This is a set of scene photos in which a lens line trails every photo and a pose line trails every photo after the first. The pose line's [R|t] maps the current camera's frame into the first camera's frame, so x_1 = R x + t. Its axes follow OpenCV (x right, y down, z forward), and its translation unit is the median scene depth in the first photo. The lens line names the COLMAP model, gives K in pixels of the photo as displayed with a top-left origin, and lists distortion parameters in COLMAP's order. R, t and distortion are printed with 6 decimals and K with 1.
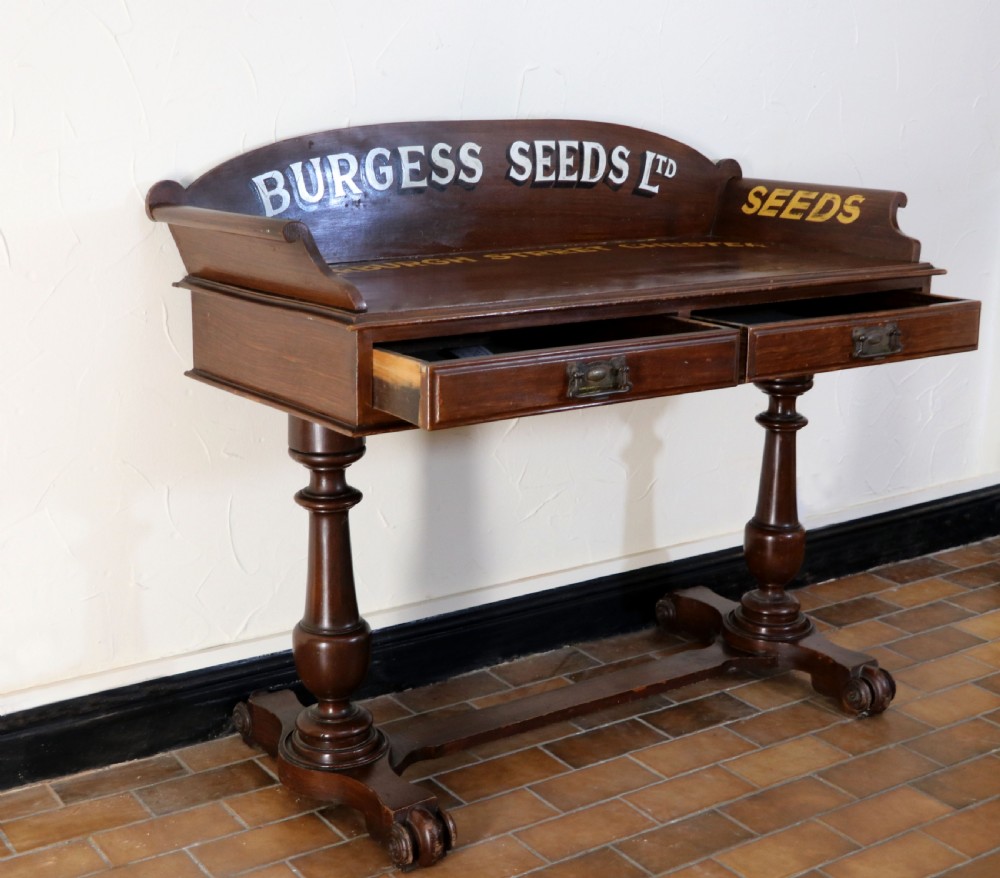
lens RADIAL K [[1533.6, 0, 478.9], [0, 1533.6, 429.7], [0, 0, 1]] dist [-0.032713, 0.000000]
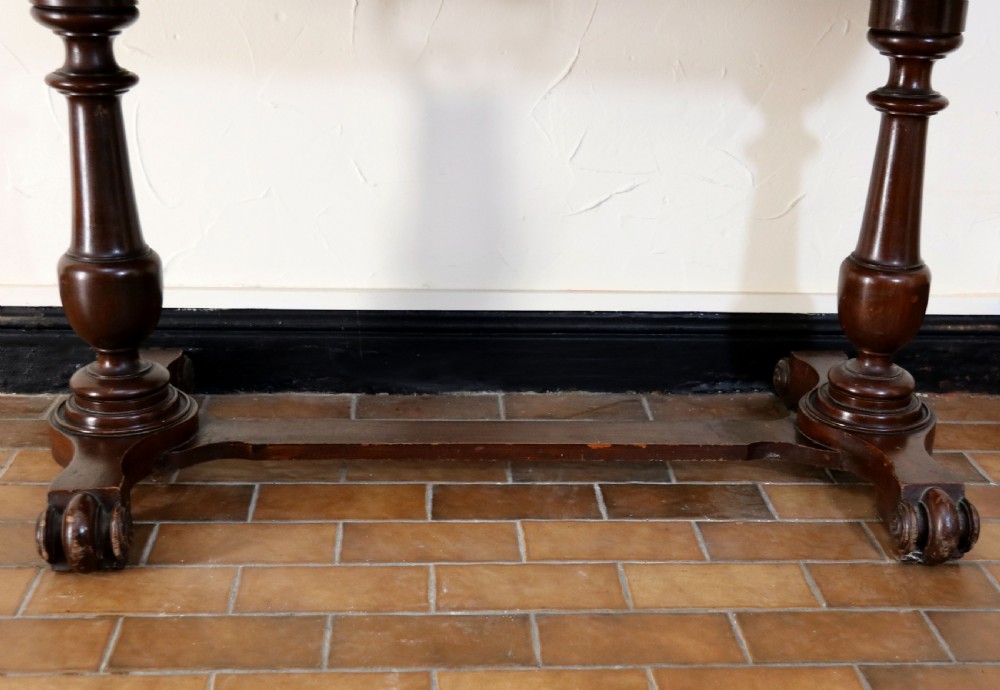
lens RADIAL K [[1367.5, 0, 534.8], [0, 1367.5, 422.2], [0, 0, 1]] dist [0.017287, 0.000000]
pose [[0.868310, 0.199914, -0.453952, 0.367393], [-0.140846, 0.976886, 0.160799, 0.058853], [0.475605, -0.075686, 0.876397, 0.419871]]
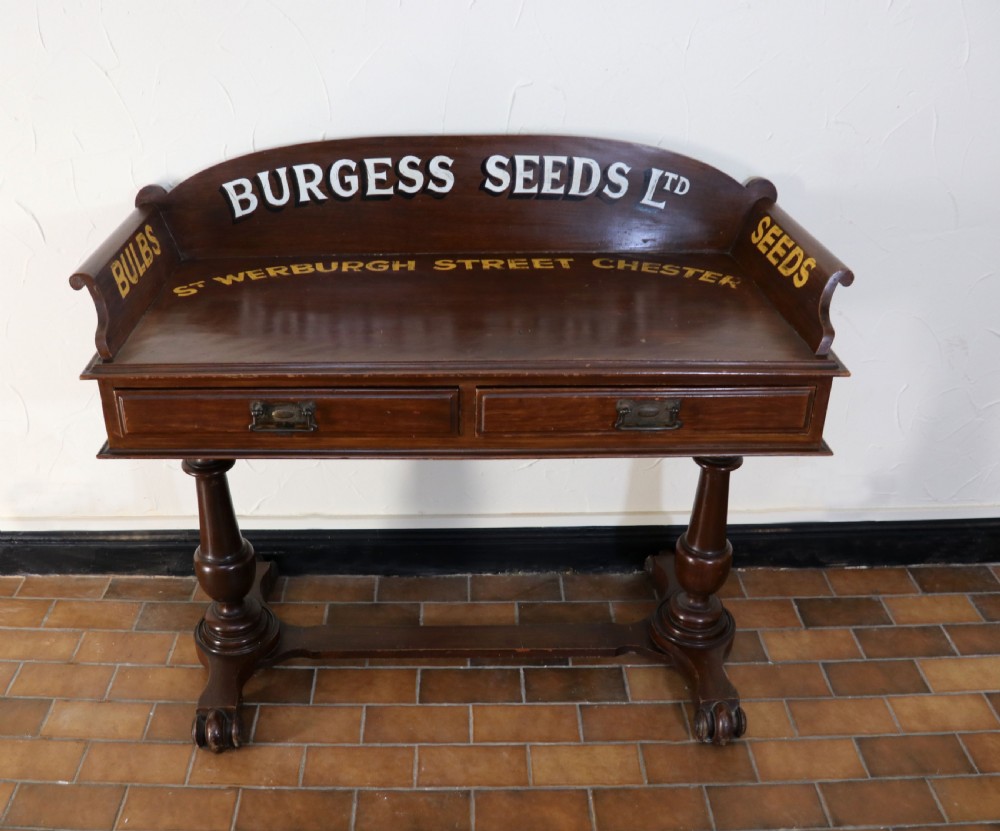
lens RADIAL K [[1004.2, 0, 451.2], [0, 1004.2, 434.0], [0, 0, 1]] dist [-0.146578, 0.000000]
pose [[0.824472, 0.262153, -0.501520, 0.396304], [-0.116769, 0.945967, 0.302510, -0.209440], [0.553725, -0.190849, 0.810534, 0.383490]]
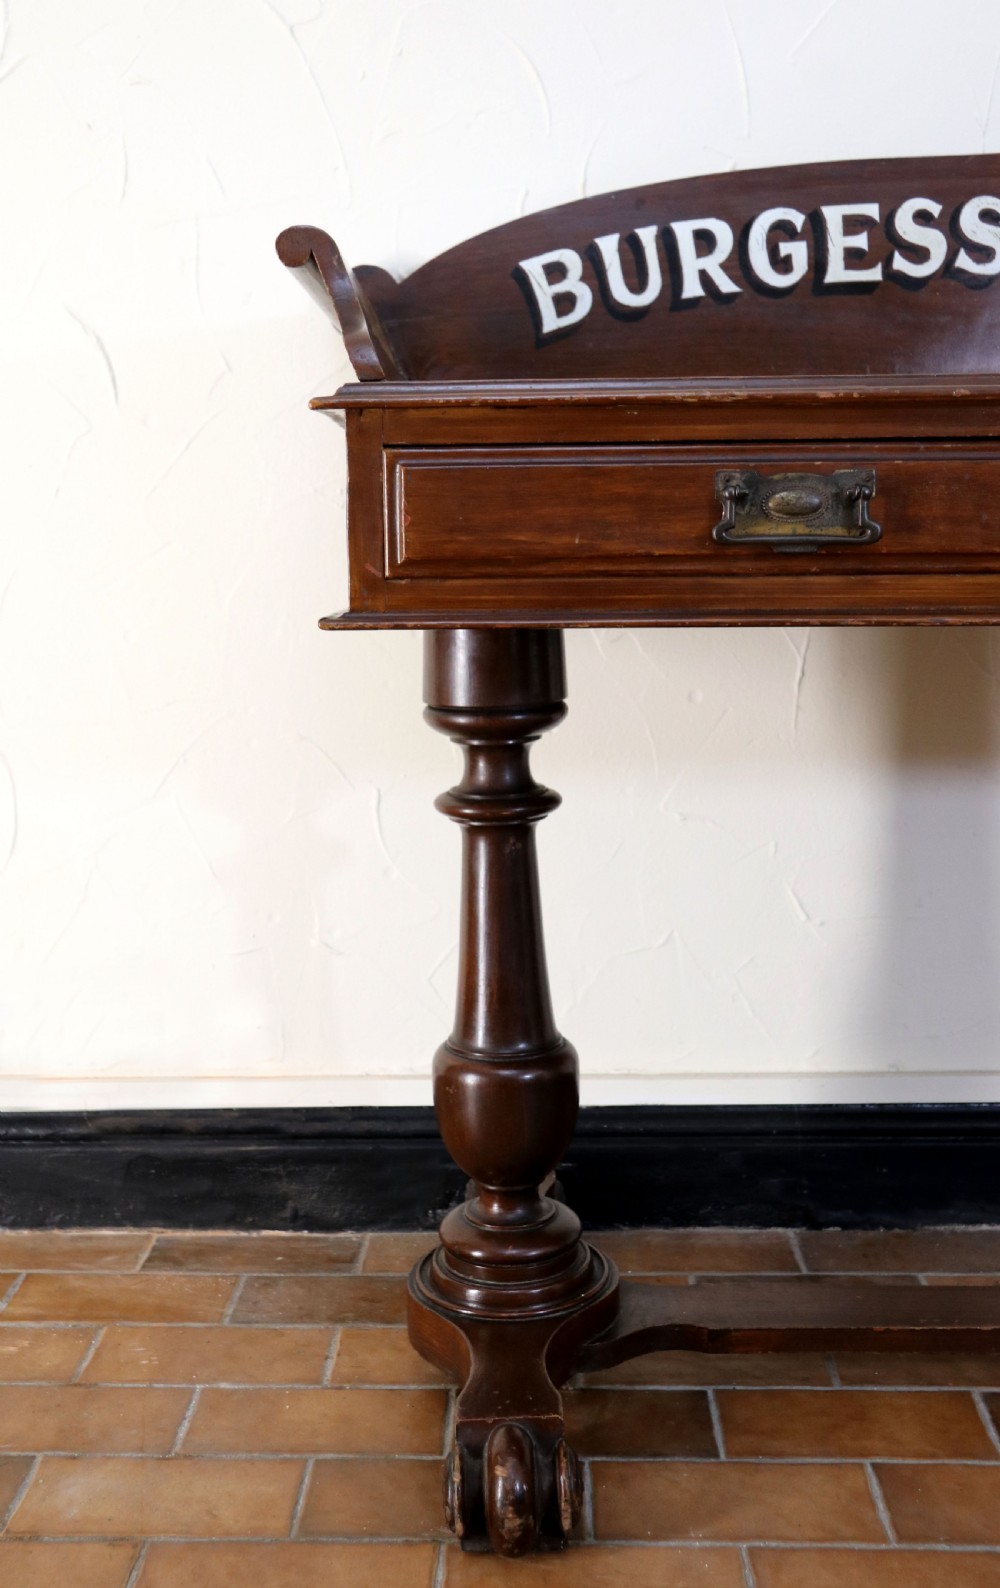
lens RADIAL K [[1772.9, 0, 462.3], [0, 1772.9, 790.1], [0, 0, 1]] dist [0.002674, 0.000000]
pose [[0.799393, 0.071286, -0.596564, 0.221376], [-0.112836, 0.993081, -0.032532, 0.051854], [0.590117, 0.093320, 0.801906, 0.418153]]
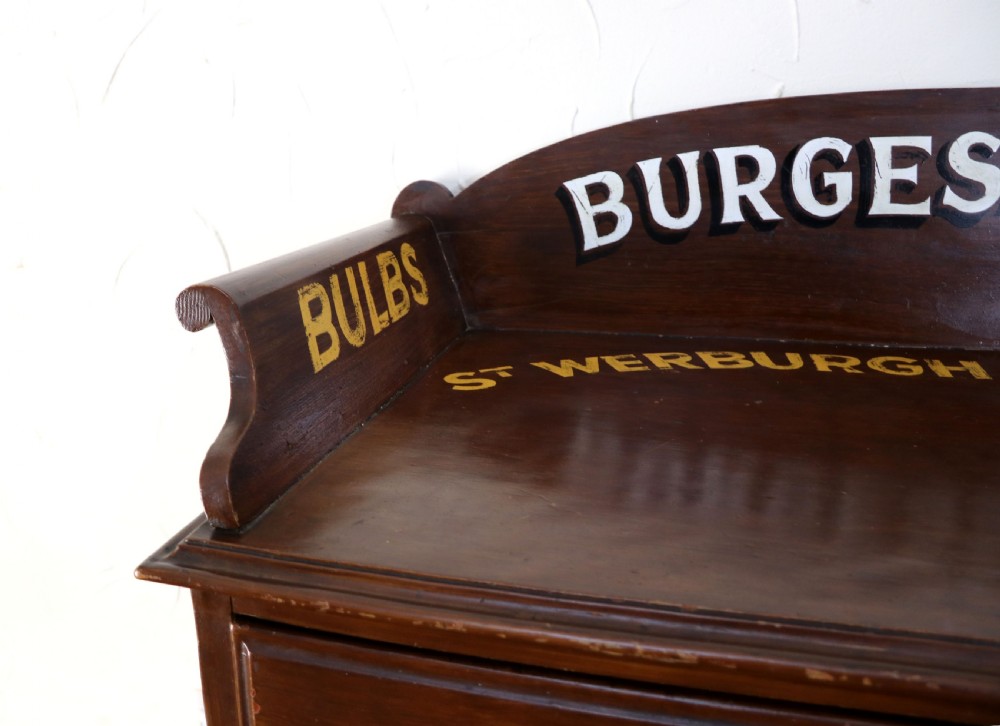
lens RADIAL K [[922.3, 0, 429.0], [0, 922.3, 329.8], [0, 0, 1]] dist [-0.108789, 0.000000]
pose [[0.614512, 0.162925, -0.771900, 0.096693], [-0.151098, 0.984635, 0.087537, -0.116493], [0.774302, 0.062840, 0.629688, 0.654863]]
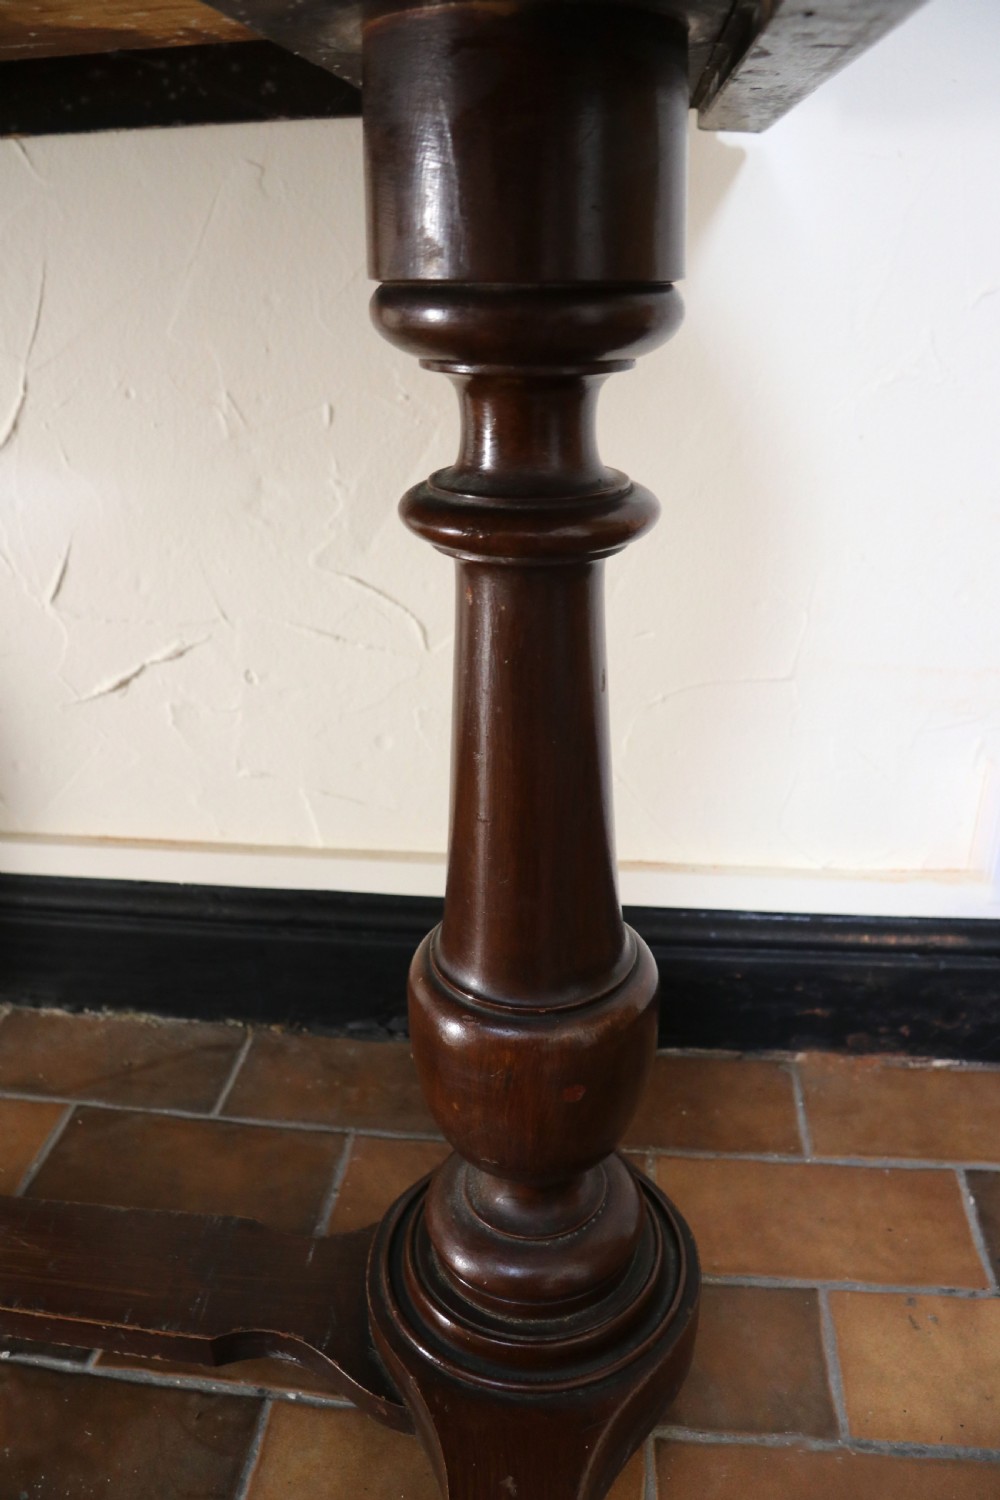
lens RADIAL K [[1143.3, 0, 493.1], [0, 1143.3, 749.1], [0, 0, 1]] dist [-0.135341, 0.014715]
pose [[0.753729, 0.257274, -0.604733, 0.304060], [-0.133148, 0.960885, 0.242840, -0.011914], [0.643556, -0.102517, 0.758502, 0.919463]]
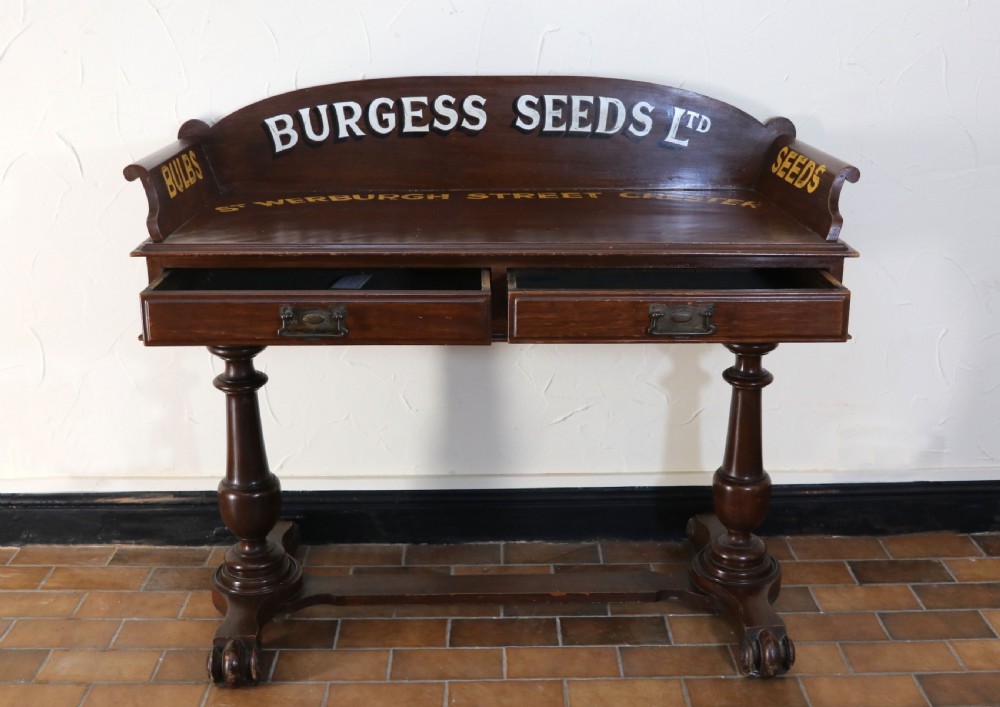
lens RADIAL K [[1197.3, 0, 522.4], [0, 1197.3, 311.6], [0, 0, 1]] dist [-0.079667, 0.000000]
pose [[0.842082, 0.140394, -0.520757, 0.502975], [-0.120677, 0.990093, 0.071786, -0.092611], [0.525676, 0.002393, 0.850681, 0.247832]]
